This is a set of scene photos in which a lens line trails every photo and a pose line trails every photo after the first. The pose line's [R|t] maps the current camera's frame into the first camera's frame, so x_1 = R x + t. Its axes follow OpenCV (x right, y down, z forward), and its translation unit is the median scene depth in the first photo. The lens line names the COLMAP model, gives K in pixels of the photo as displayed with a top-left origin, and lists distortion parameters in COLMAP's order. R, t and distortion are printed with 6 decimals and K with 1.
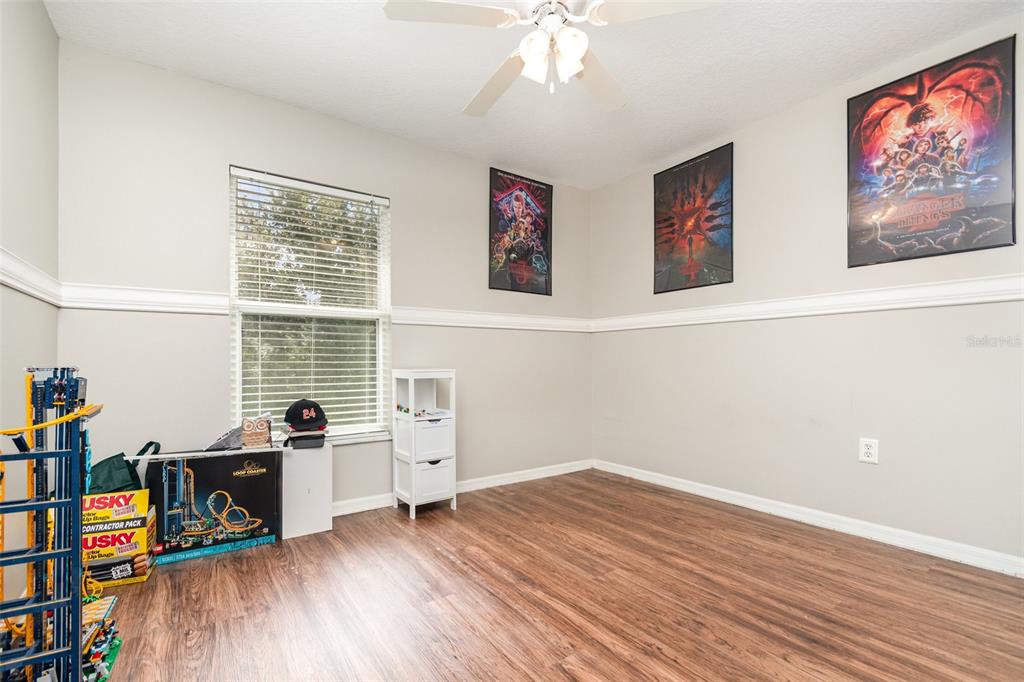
lens RADIAL K [[456.7, 0, 517.8], [0, 456.7, 364.8], [0, 0, 1]] dist [0.000959, -0.002778]
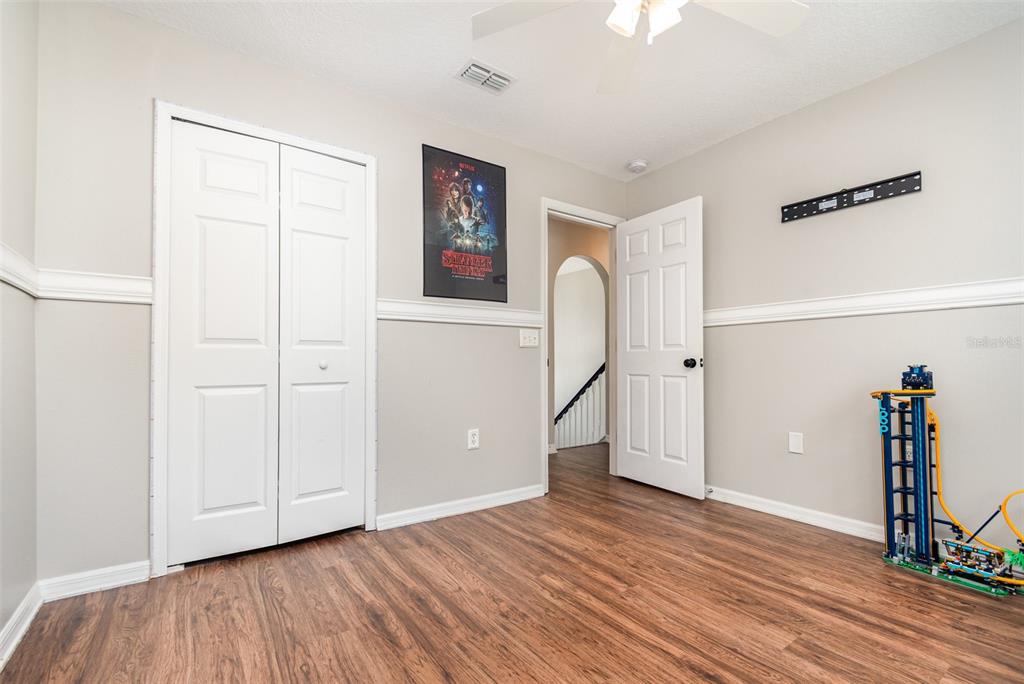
lens RADIAL K [[463.7, 0, 516.1], [0, 463.7, 352.2], [0, 0, 1]] dist [-0.022112, 0.000058]
pose [[-0.999983, 0.005731, -0.001251, 0.377516], [0.005753, 0.999822, -0.017993, -0.013773], [0.001148, -0.018000, -0.999837, 2.101044]]
